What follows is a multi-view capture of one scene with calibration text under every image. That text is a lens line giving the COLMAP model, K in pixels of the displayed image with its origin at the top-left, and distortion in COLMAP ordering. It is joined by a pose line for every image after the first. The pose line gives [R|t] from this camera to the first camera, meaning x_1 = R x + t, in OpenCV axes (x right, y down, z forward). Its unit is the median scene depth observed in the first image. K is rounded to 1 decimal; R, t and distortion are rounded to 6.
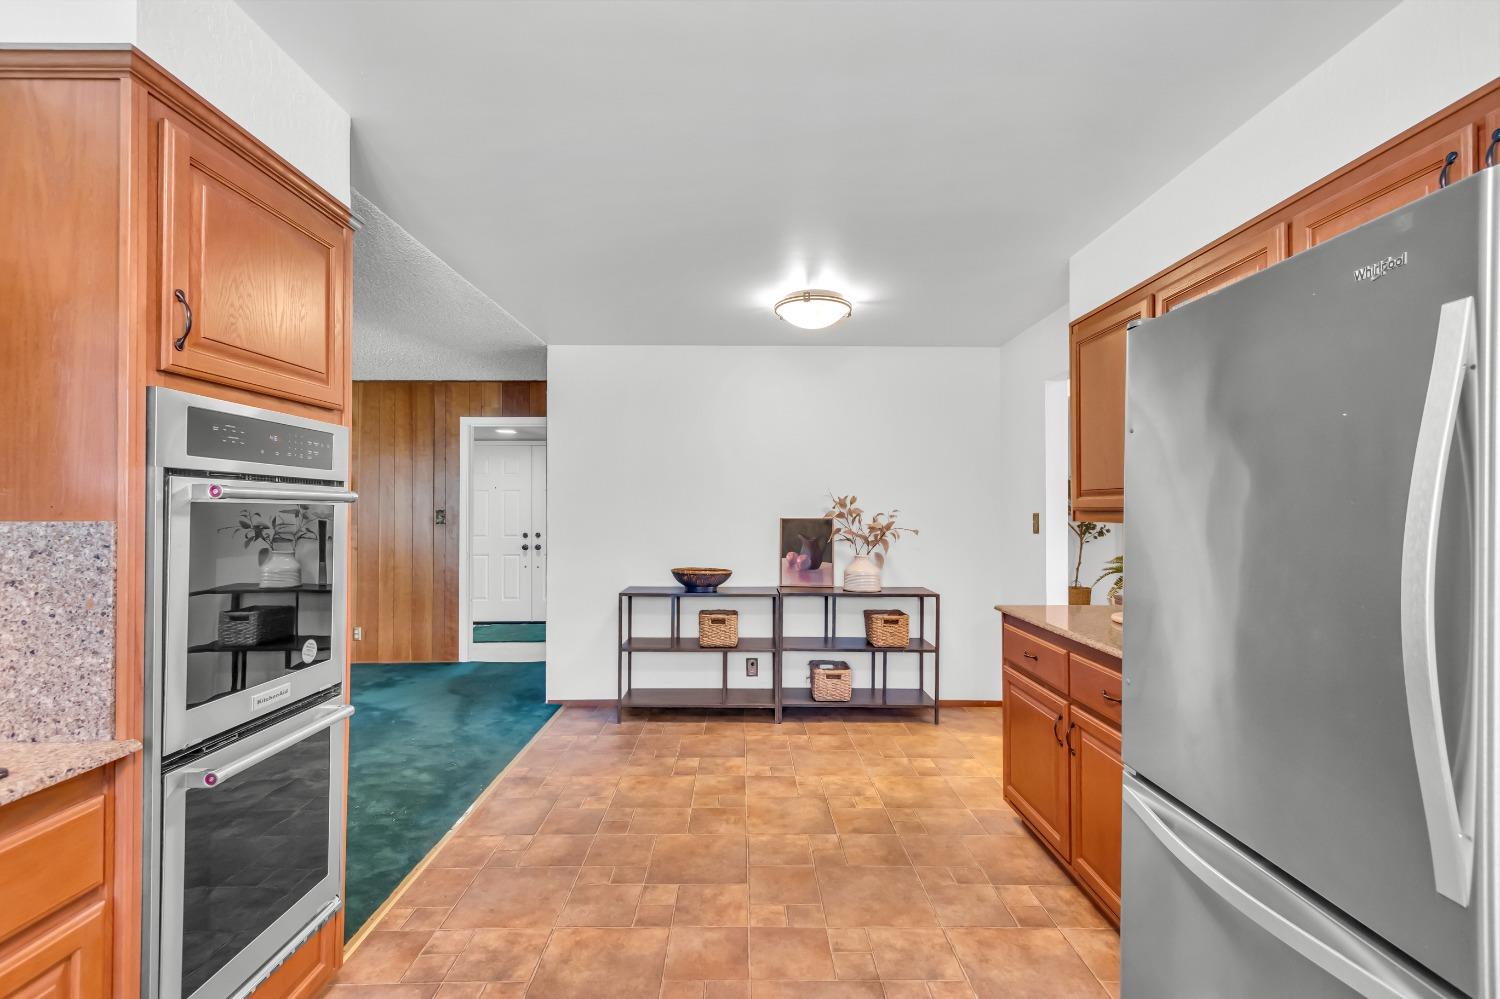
lens RADIAL K [[677.1, 0, 745.9], [0, 677.1, 496.2], [0, 0, 1]] dist [0.011508, -0.004286]
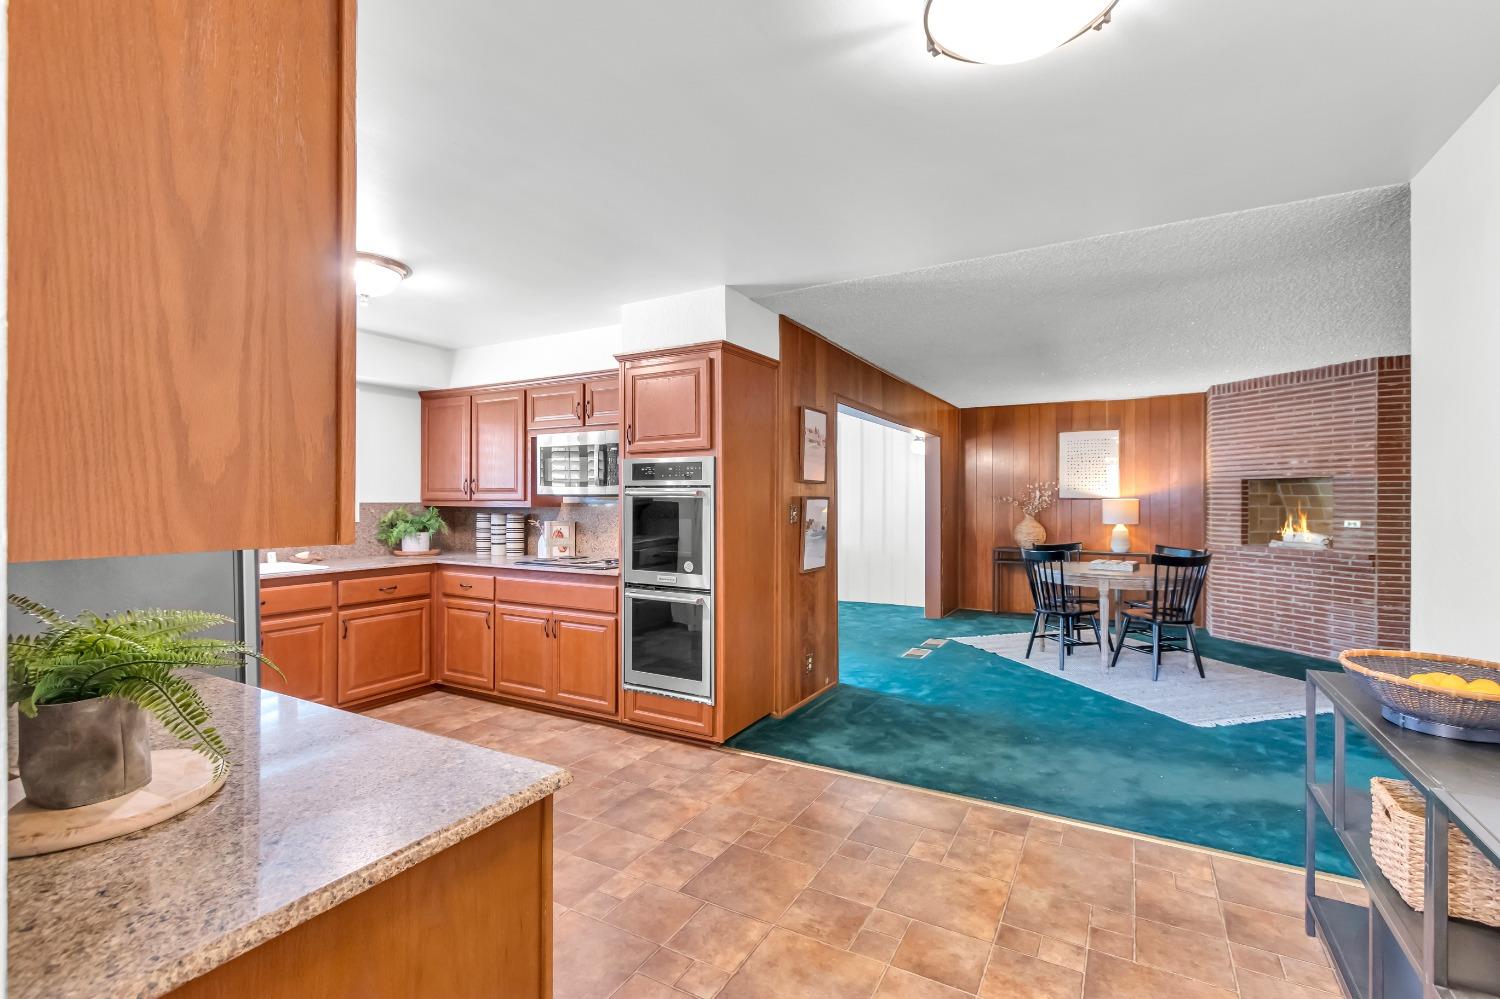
lens RADIAL K [[677.1, 0, 745.3], [0, 677.1, 500.3], [0, 0, 1]] dist [0.011508, -0.004286]
pose [[-0.497436, 0.001483, -0.867500, 0.955660], [0.015726, 0.999850, -0.007309, 0.033739], [0.867358, -0.017278, -0.497384, 1.909021]]
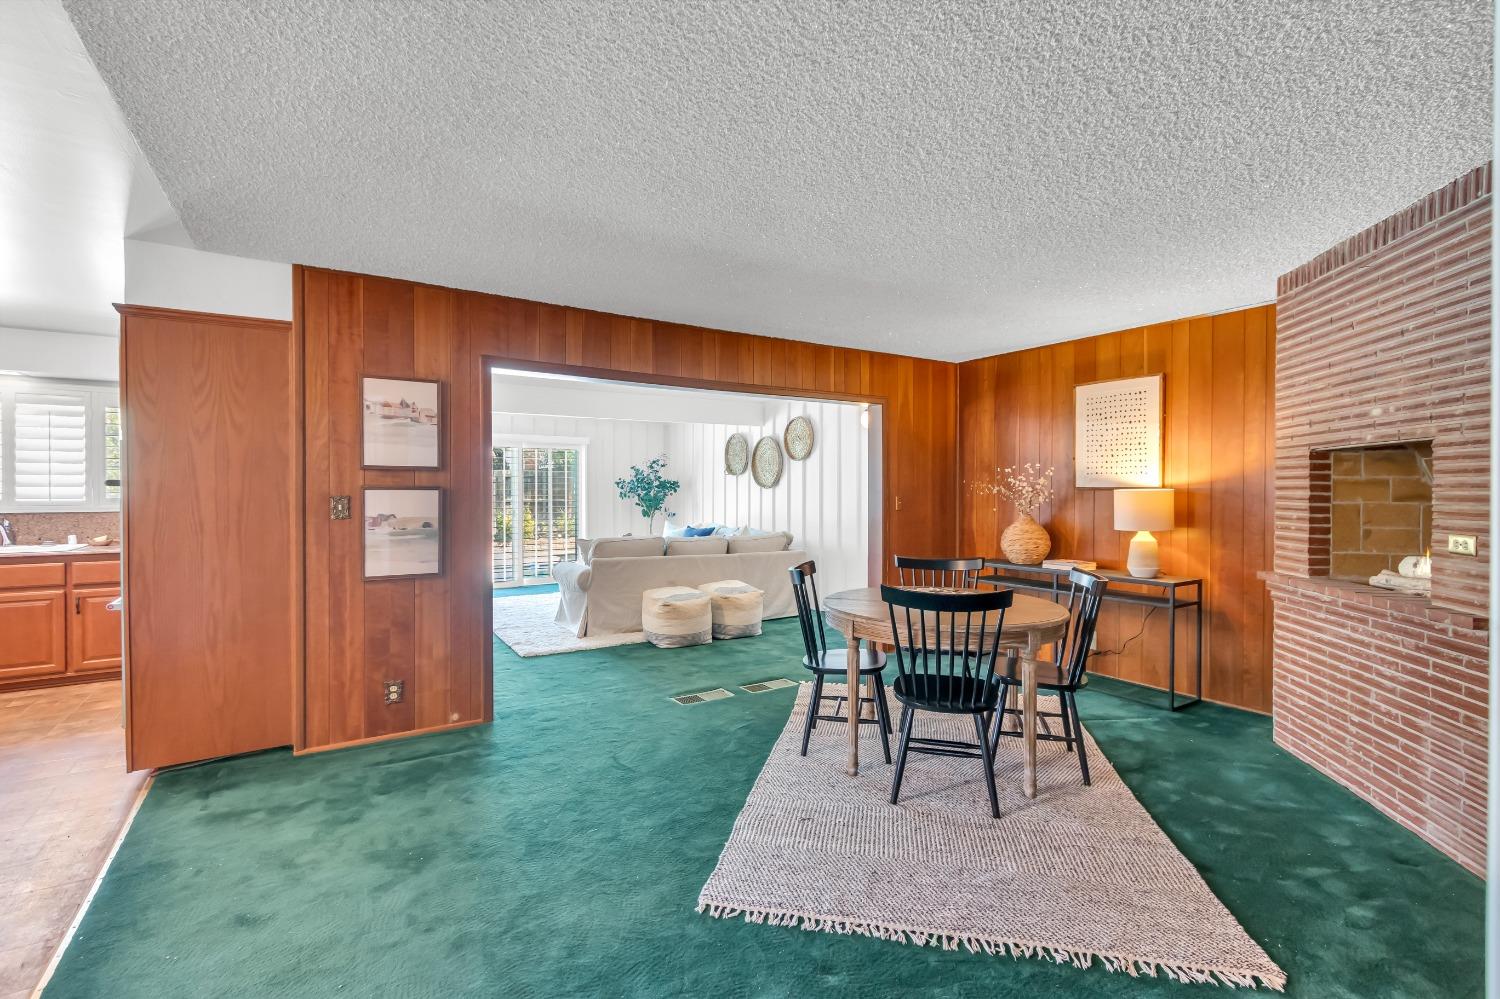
lens RADIAL K [[677.1, 0, 745.3], [0, 677.1, 498.9], [0, 0, 1]] dist [0.011508, -0.004286]
pose [[-0.845334, 0.007802, -0.534182, -0.926471], [0.010367, 0.999945, -0.001801, 0.054901], [0.534138, -0.007061, -0.845368, 3.012702]]
